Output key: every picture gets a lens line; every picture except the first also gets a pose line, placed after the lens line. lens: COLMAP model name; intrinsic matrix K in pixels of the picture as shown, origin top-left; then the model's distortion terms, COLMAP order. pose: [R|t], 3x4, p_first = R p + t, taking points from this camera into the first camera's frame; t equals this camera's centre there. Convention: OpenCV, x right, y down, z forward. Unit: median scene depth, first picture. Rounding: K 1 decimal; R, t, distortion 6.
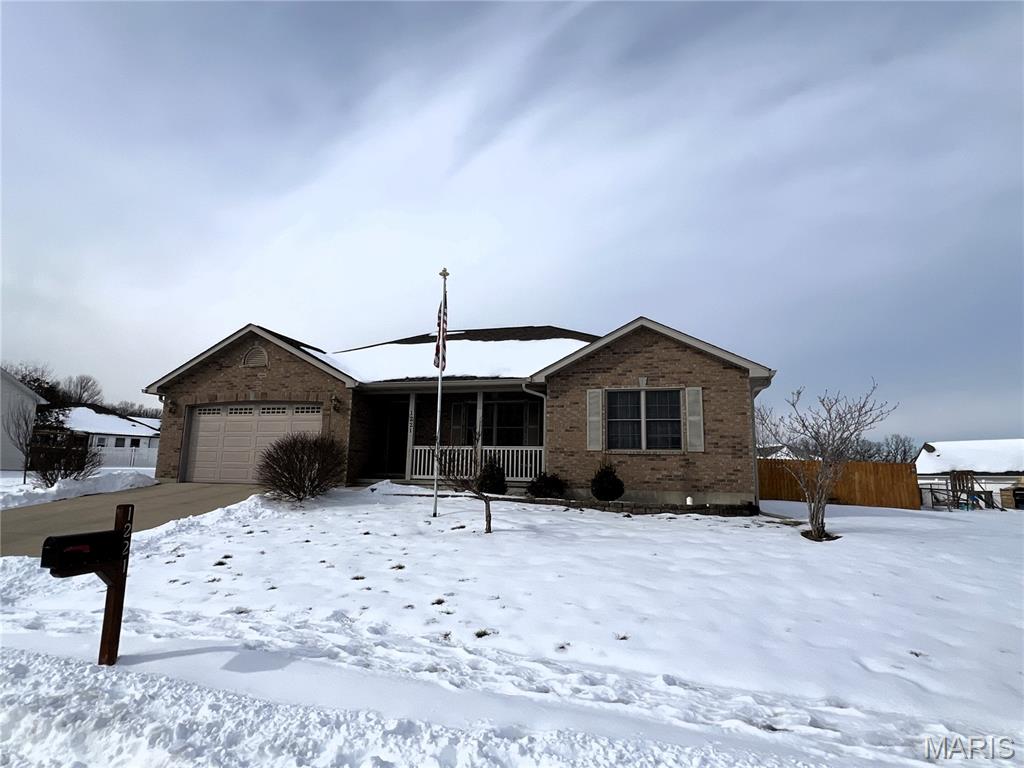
lens RADIAL K [[579.5, 0, 510.2], [0, 579.5, 378.0], [0, 0, 1]] dist [0.001079, -0.000261]
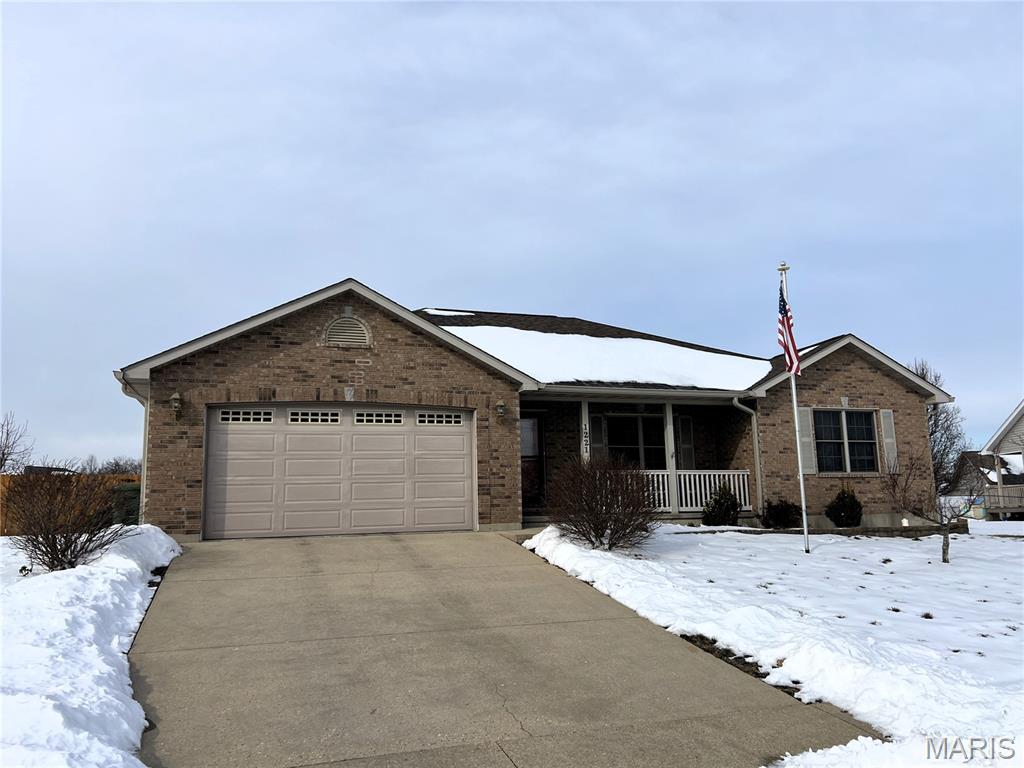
lens RADIAL K [[819.4, 0, 508.5], [0, 819.4, 385.6], [0, 0, 1]] dist [0.055552, -0.057254]
pose [[0.808880, 0.048154, 0.585998, -0.999536], [-0.061945, 0.998073, 0.003490, 0.009713], [-0.584701, -0.039122, 0.810305, 0.216982]]
